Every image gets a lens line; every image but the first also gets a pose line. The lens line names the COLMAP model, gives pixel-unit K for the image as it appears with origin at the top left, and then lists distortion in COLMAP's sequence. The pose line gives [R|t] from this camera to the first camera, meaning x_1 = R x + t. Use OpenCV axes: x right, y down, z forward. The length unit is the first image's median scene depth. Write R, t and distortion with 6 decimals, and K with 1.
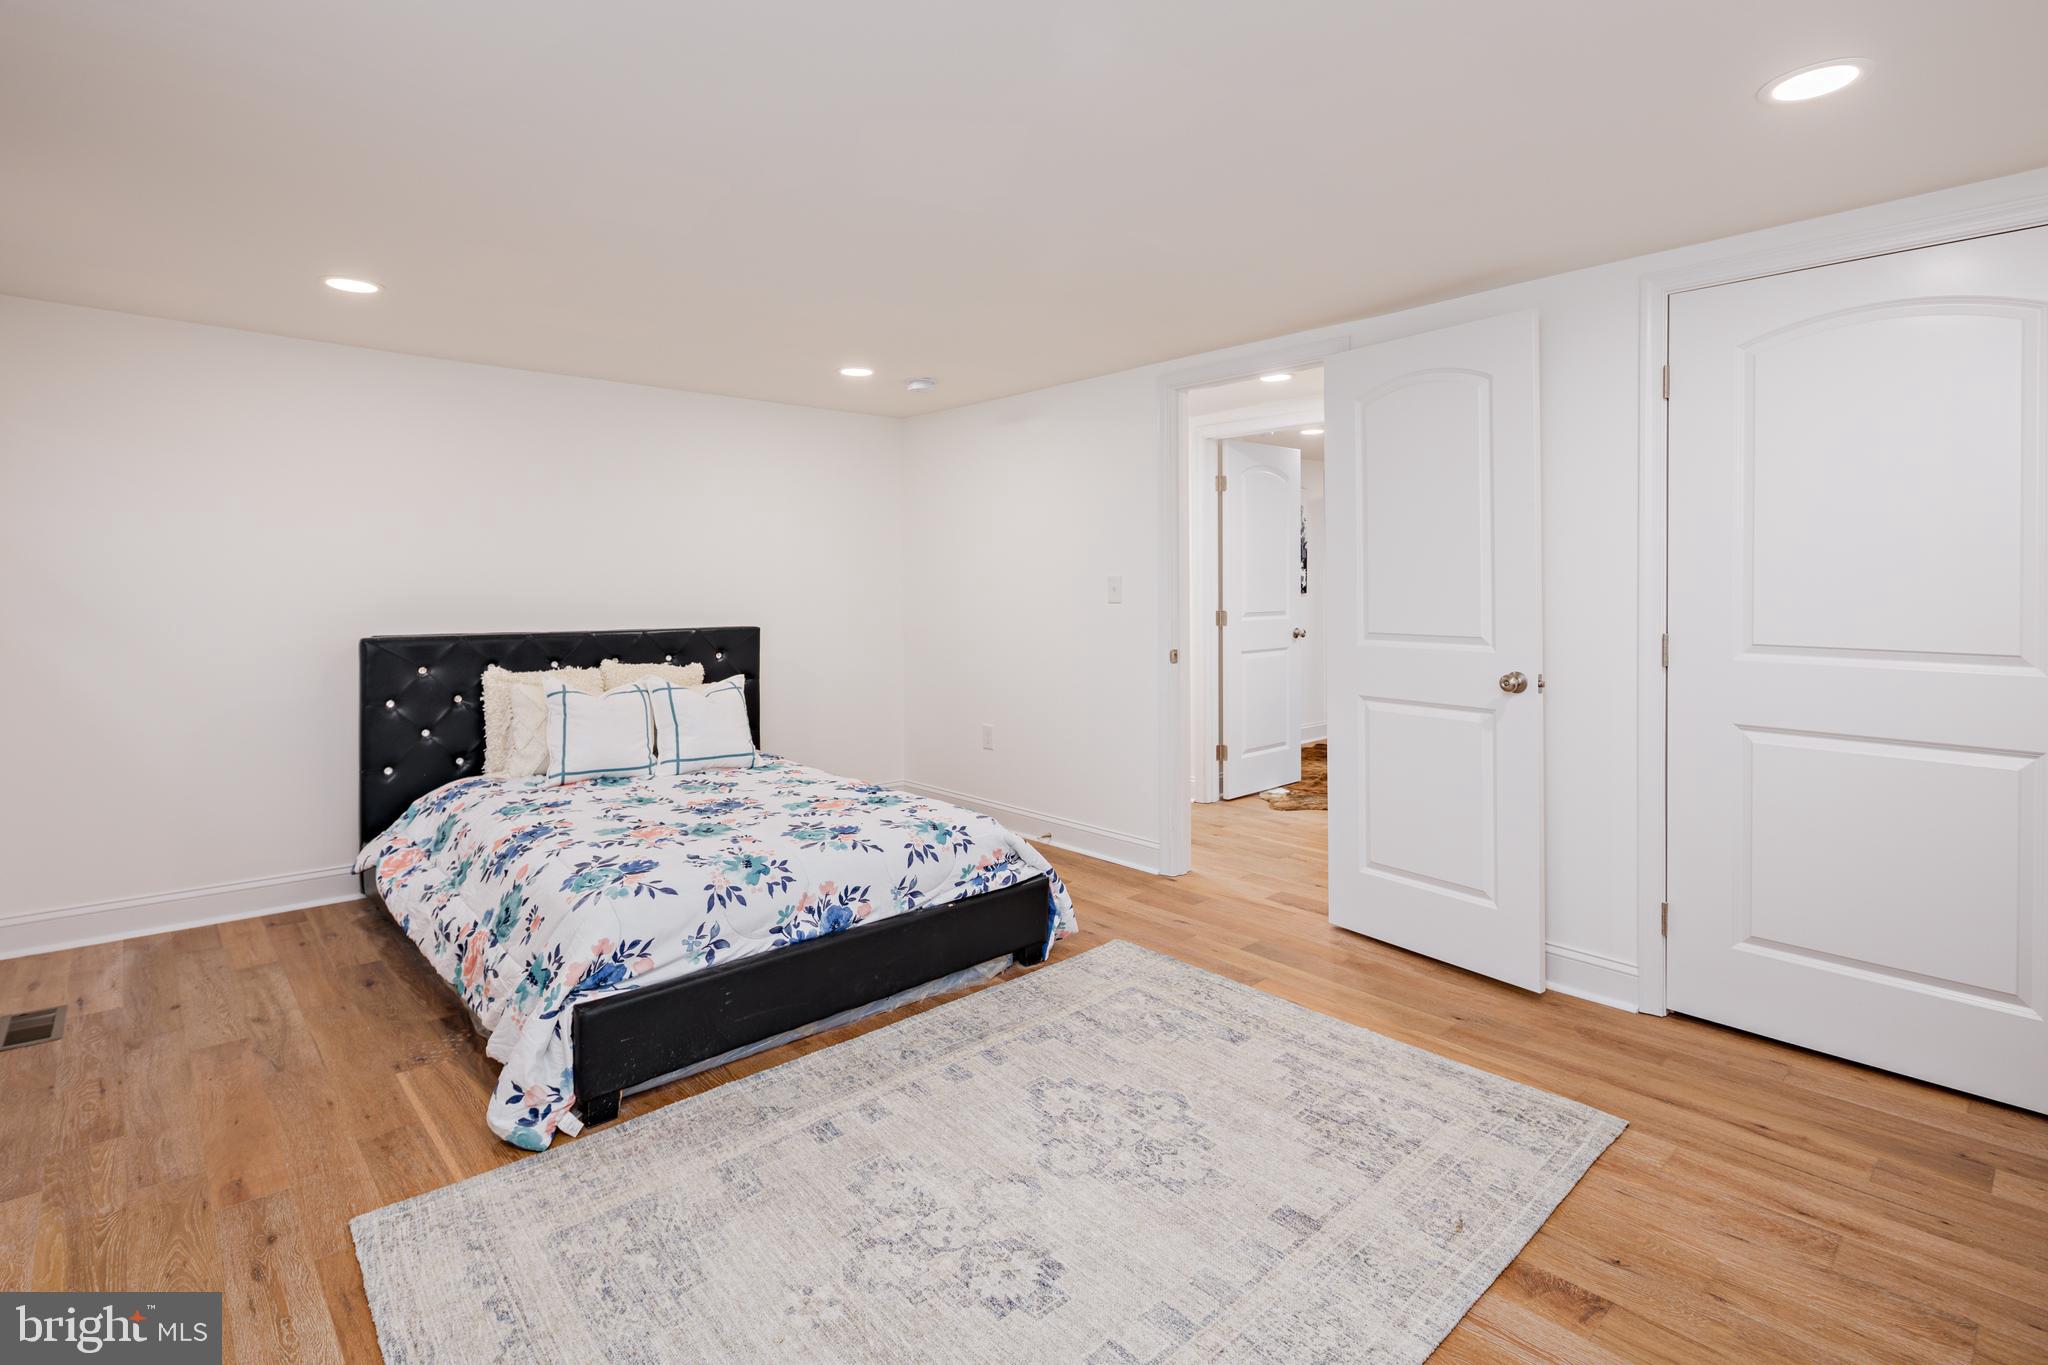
lens RADIAL K [[996.2, 0, 1016.6], [0, 996.2, 577.3], [0, 0, 1]] dist [0.007628, -0.007201]
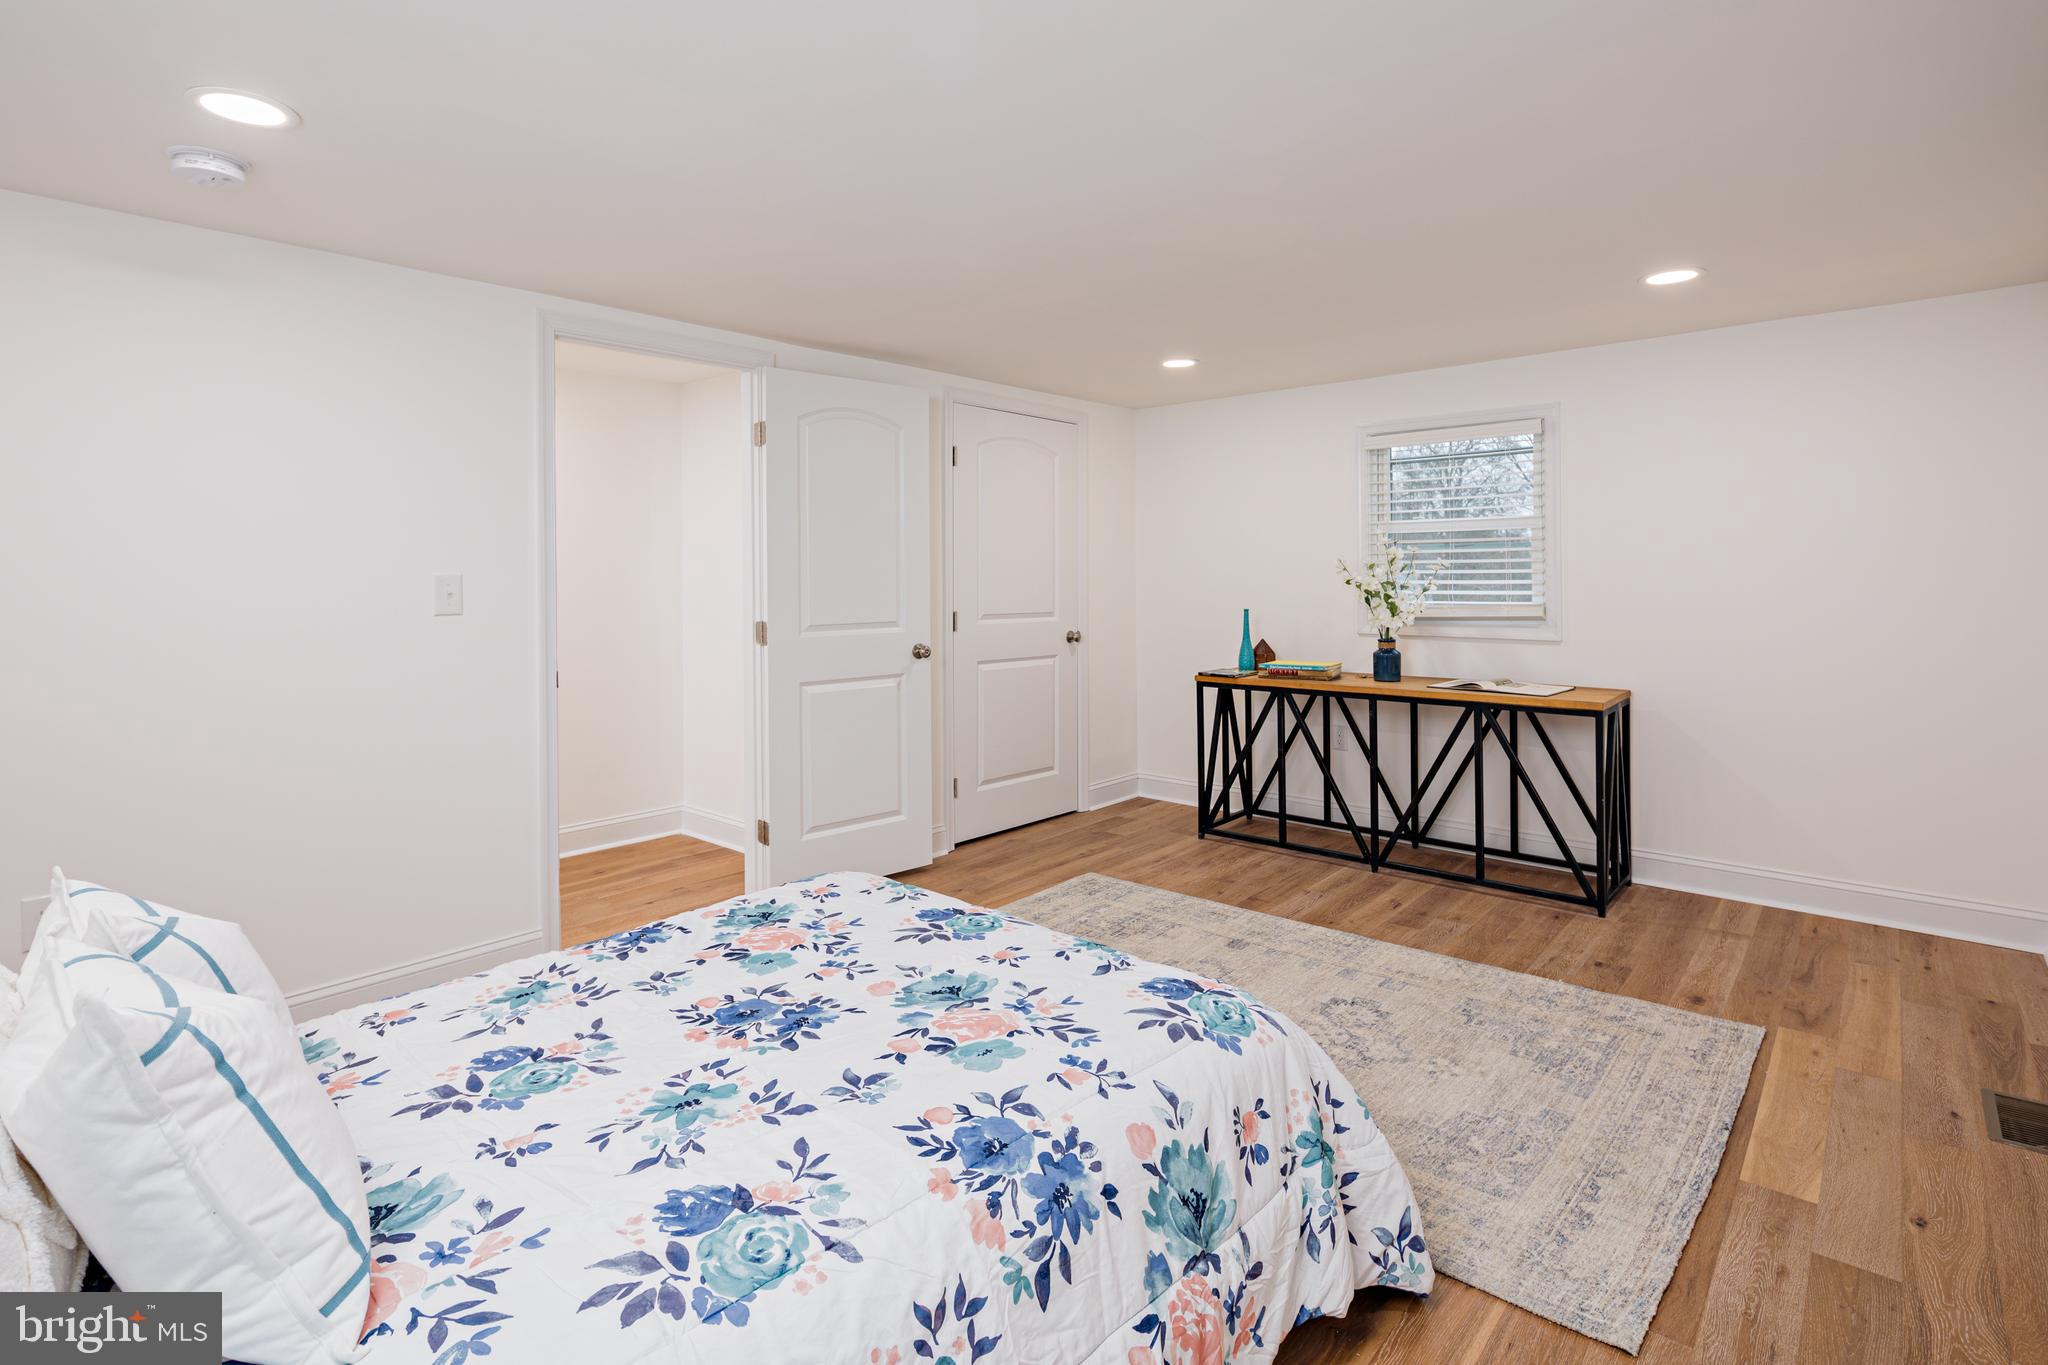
lens RADIAL K [[996.2, 0, 1016.6], [0, 996.2, 577.3], [0, 0, 1]] dist [0.007628, -0.007201]
pose [[-0.111771, 0.001408, 0.993733, -1.499124], [0.002353, 0.999997, -0.001152, 0.004011], [-0.993731, 0.002209, -0.111773, 1.675137]]
